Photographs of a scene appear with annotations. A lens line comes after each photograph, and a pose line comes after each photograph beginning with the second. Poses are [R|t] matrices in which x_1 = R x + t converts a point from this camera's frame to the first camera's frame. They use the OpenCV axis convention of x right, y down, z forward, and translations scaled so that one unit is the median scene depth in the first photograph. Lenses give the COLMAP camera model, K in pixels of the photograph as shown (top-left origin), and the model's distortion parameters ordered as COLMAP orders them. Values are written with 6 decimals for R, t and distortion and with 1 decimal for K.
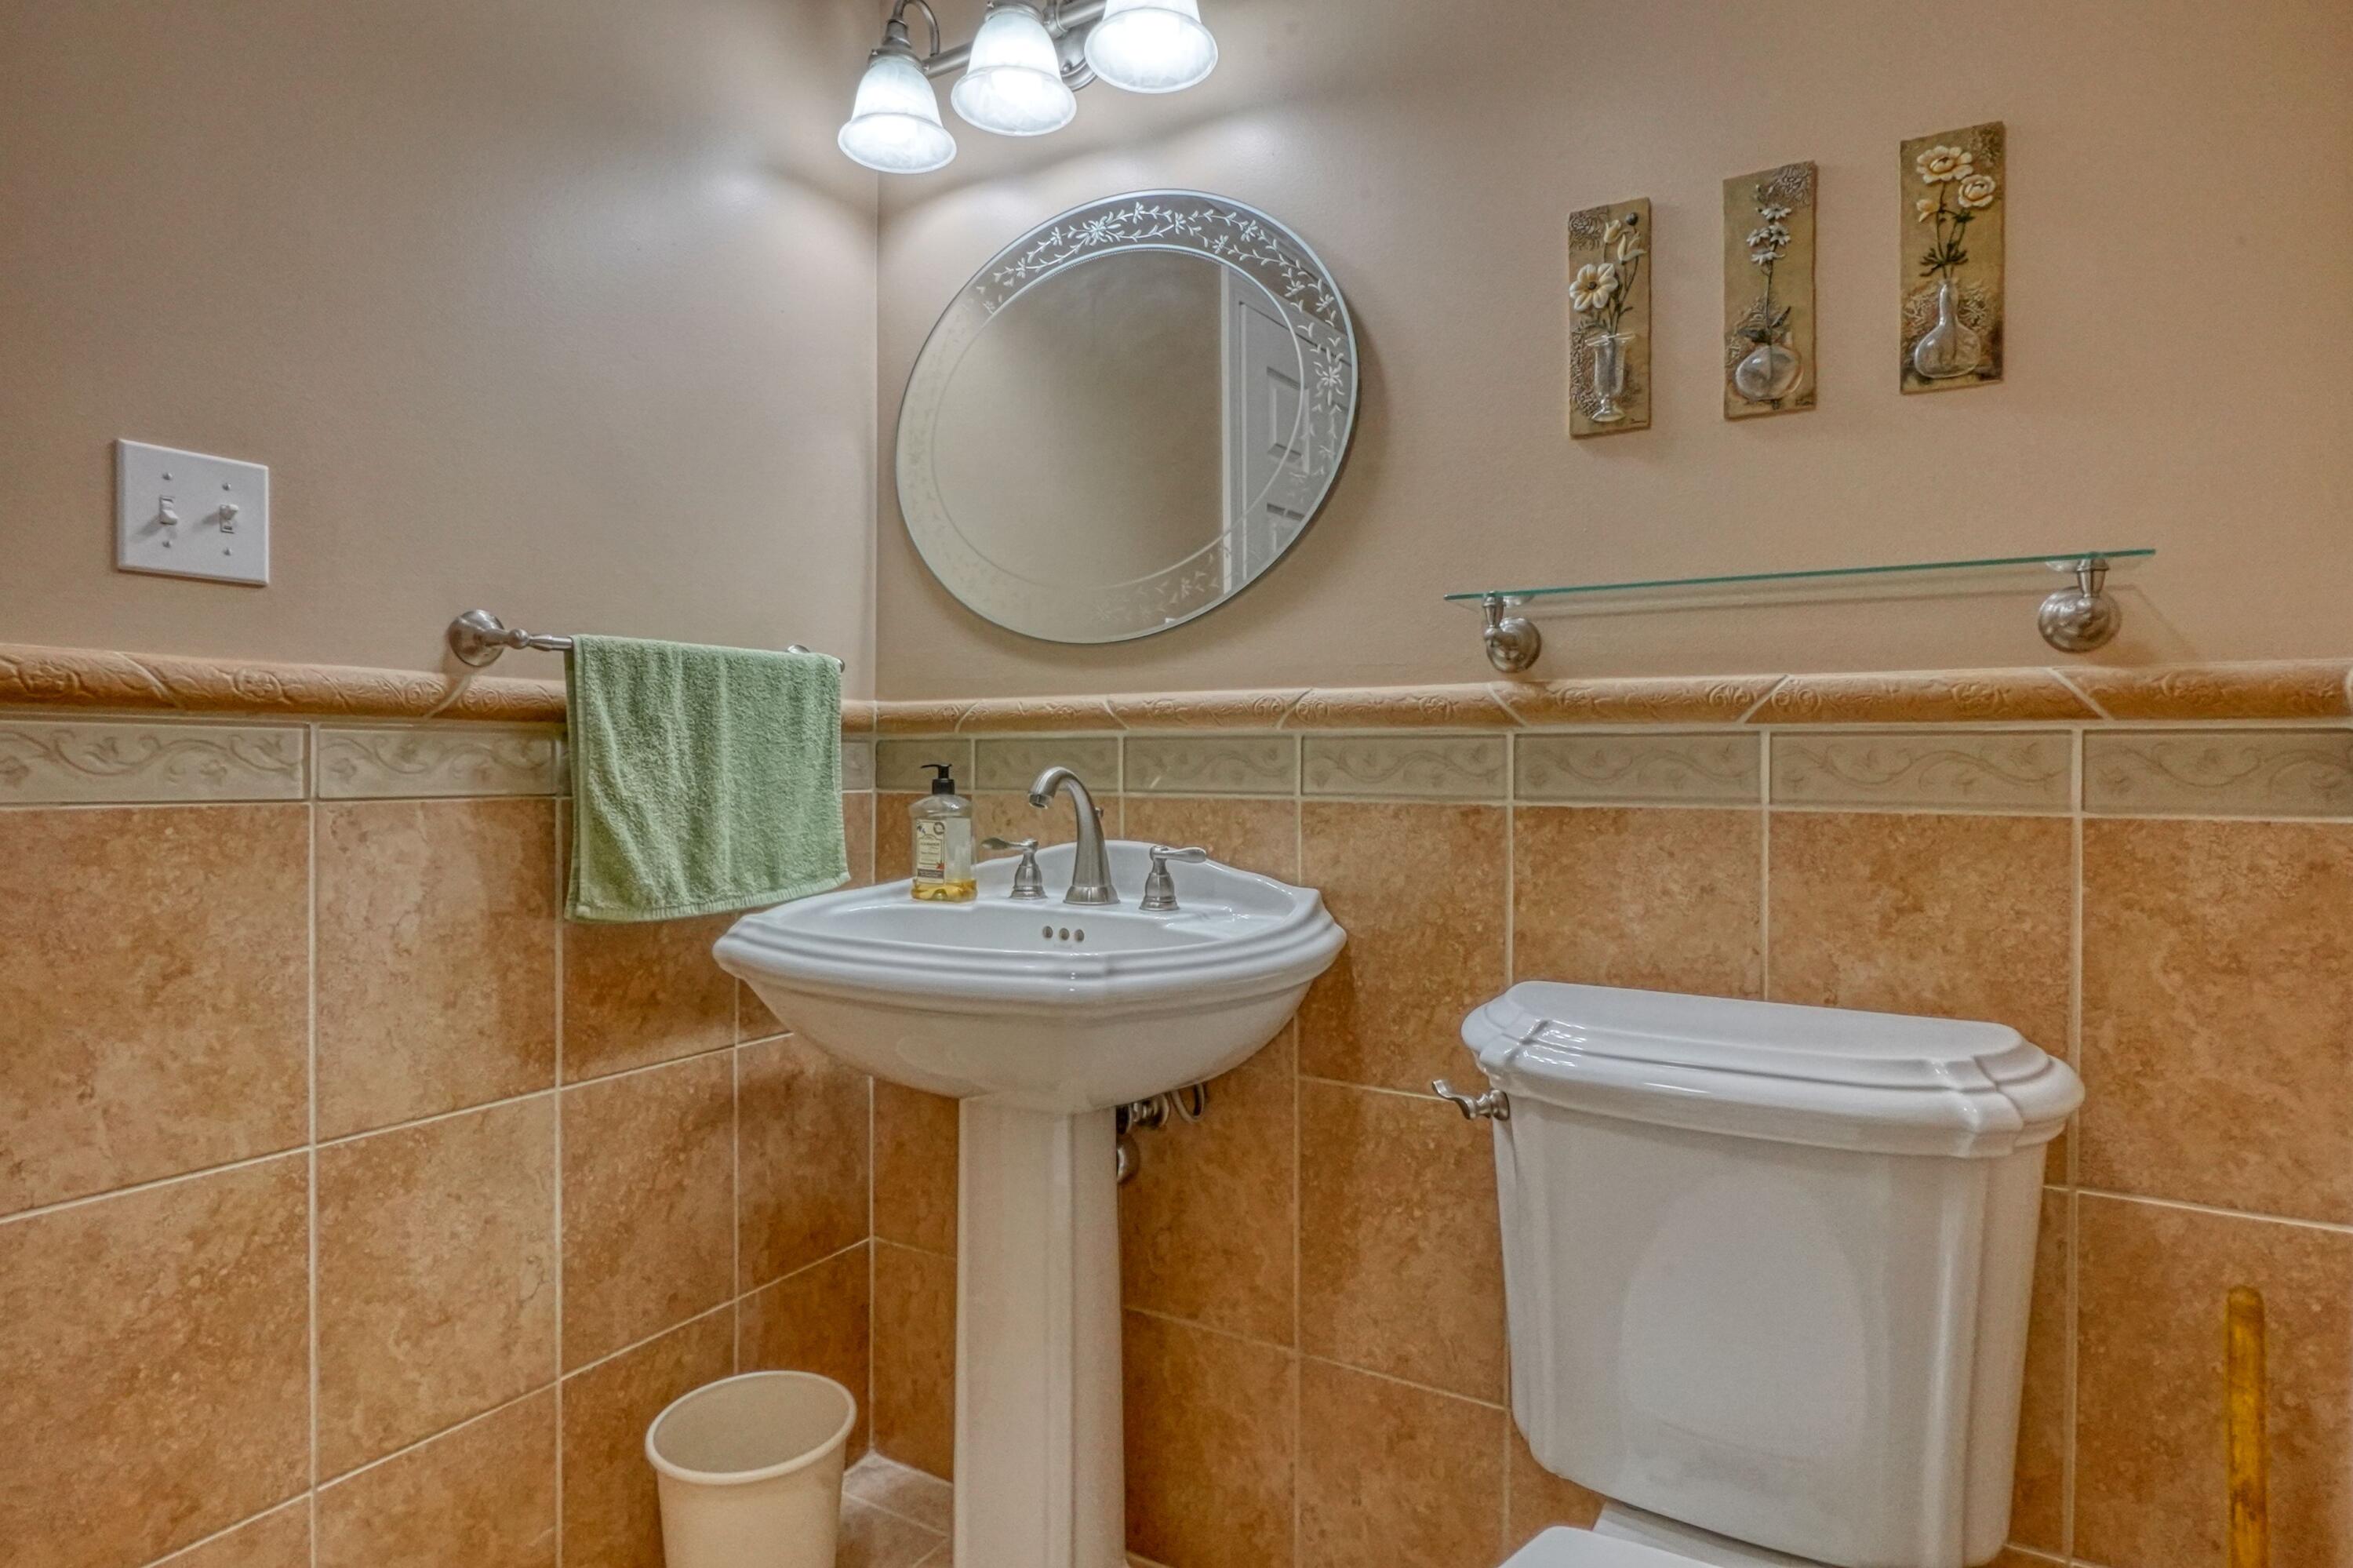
lens RADIAL K [[1230.0, 0, 1177.4], [0, 1230.0, 782.8], [0, 0, 1]] dist [-0.011096, 0.001486]
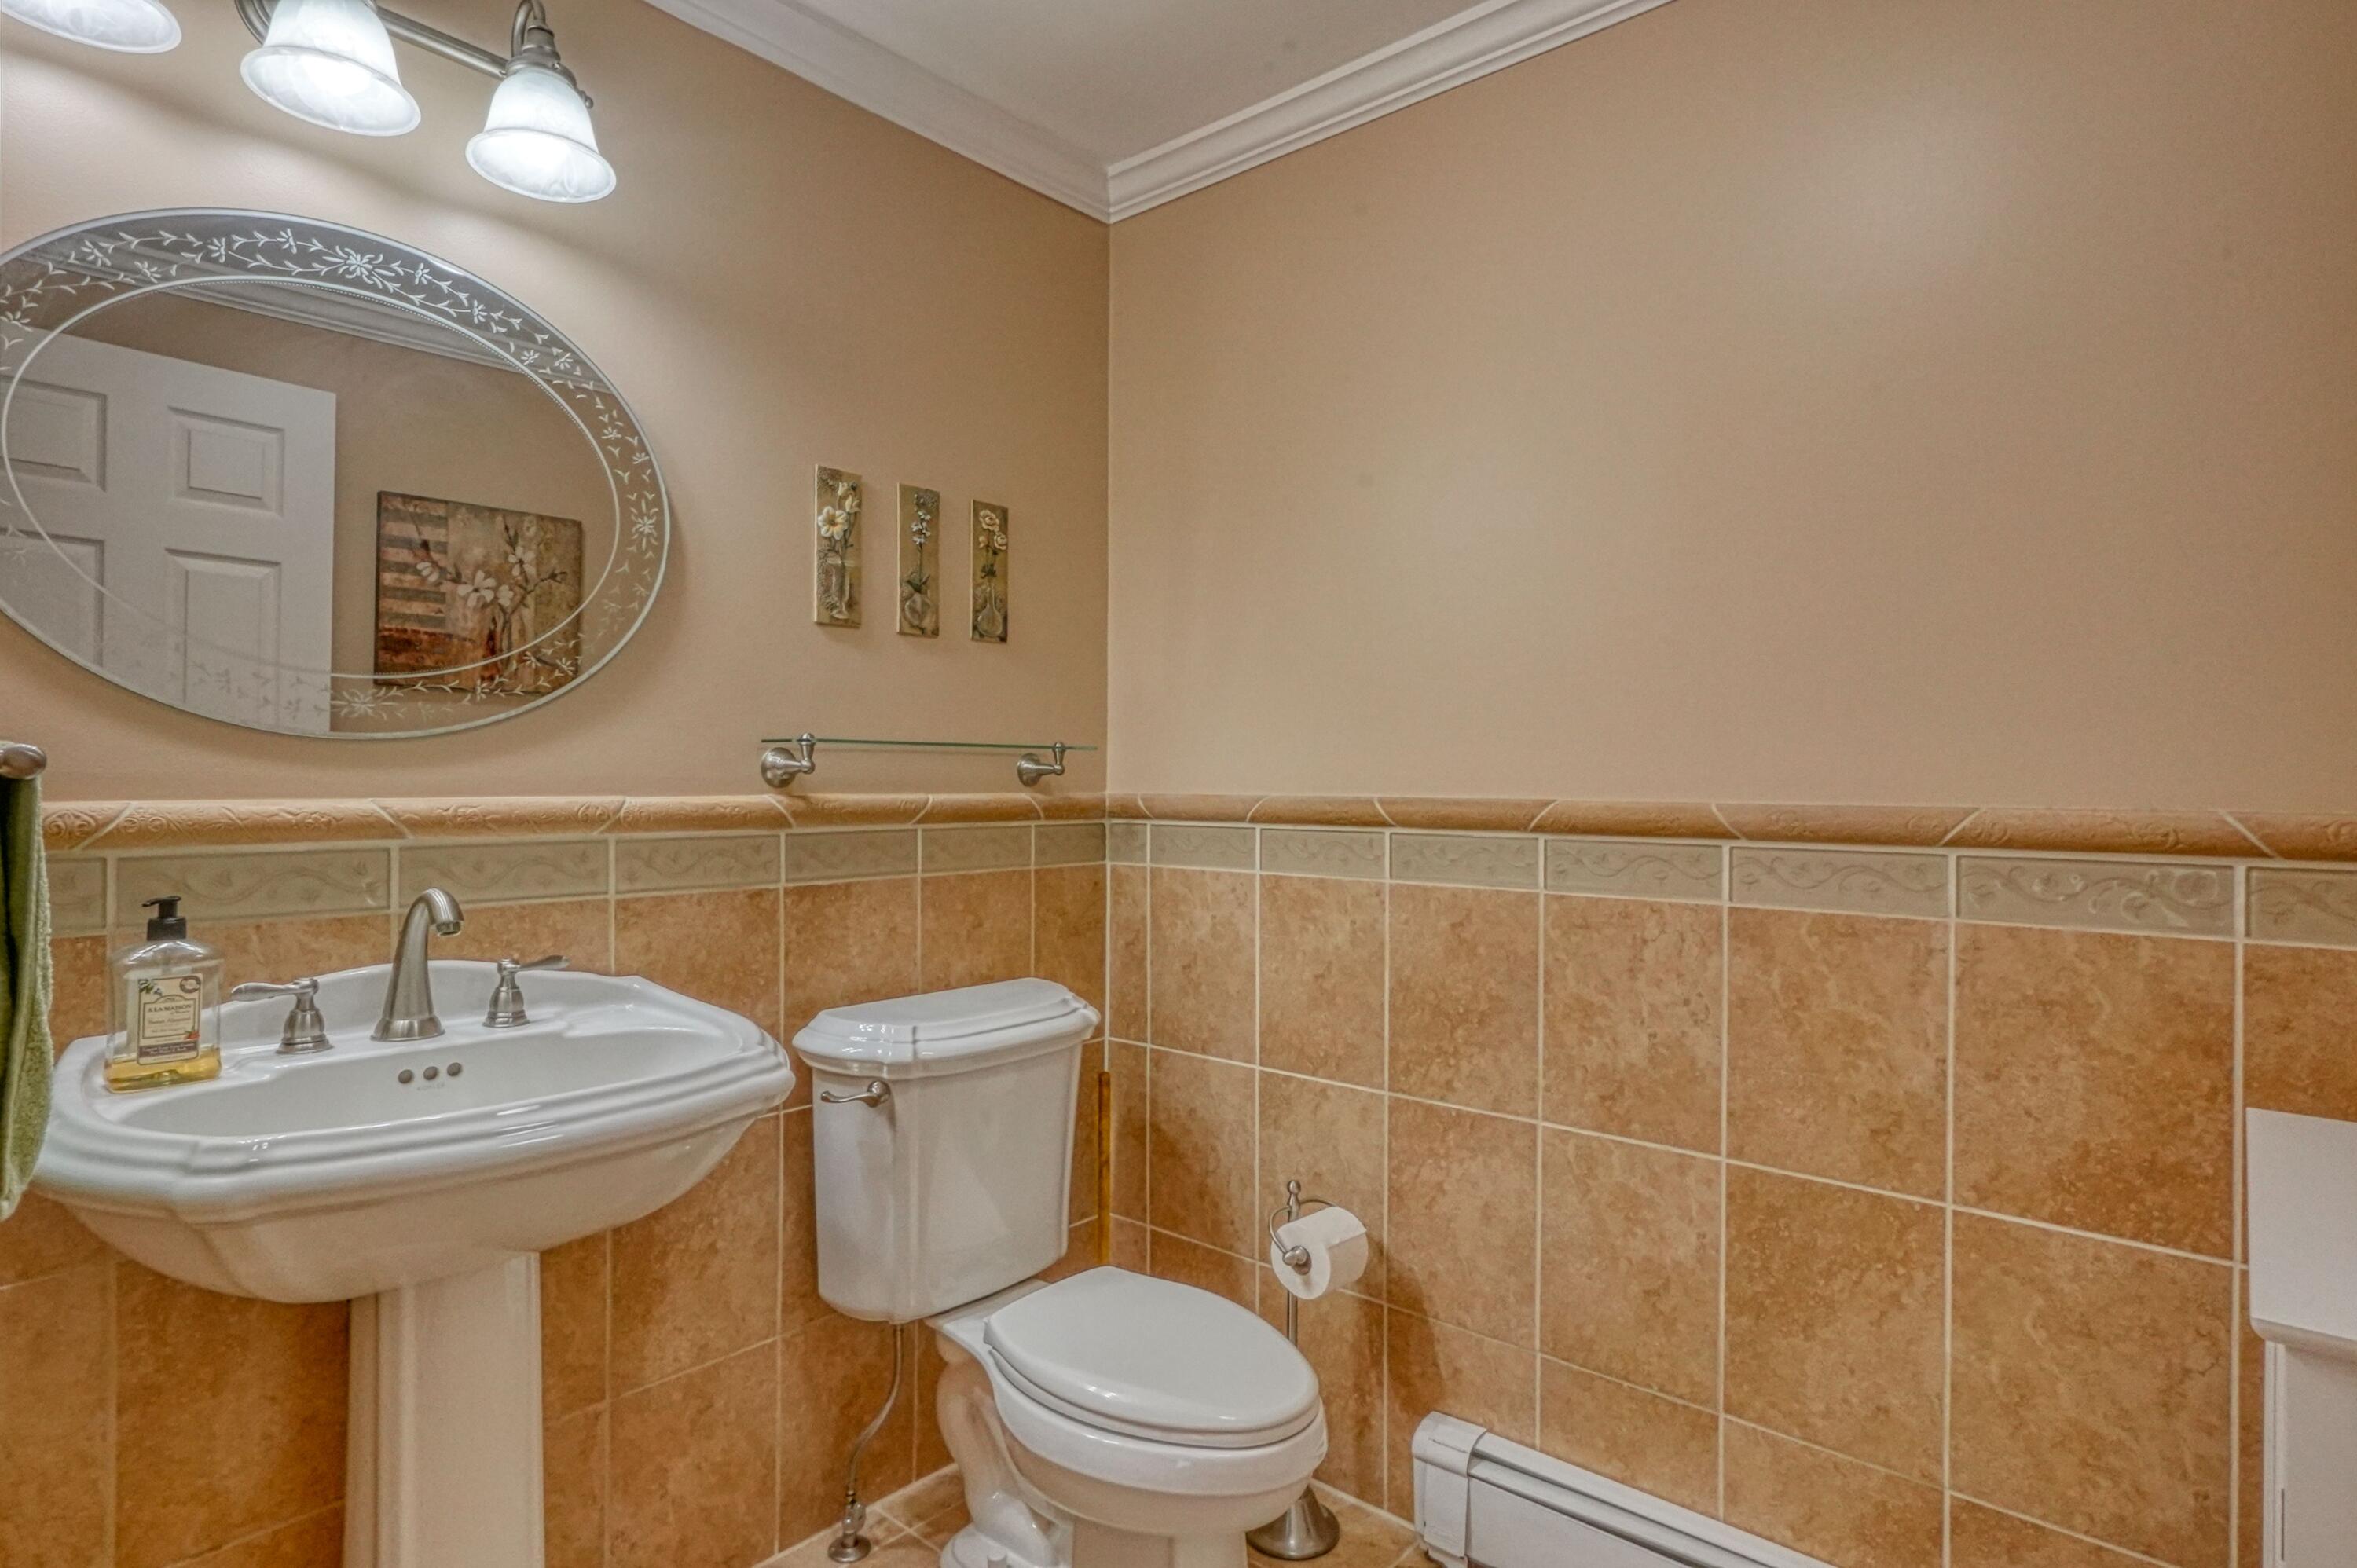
lens RADIAL K [[1231.9, 0, 1180.2], [0, 1231.9, 772.9], [0, 0, 1]] dist [-0.011096, 0.001486]
pose [[0.170780, -0.002516, 0.985306, -0.955240], [0.005932, 0.999981, 0.001526, -0.103129], [-0.985291, 0.005584, 0.170792, 0.328113]]
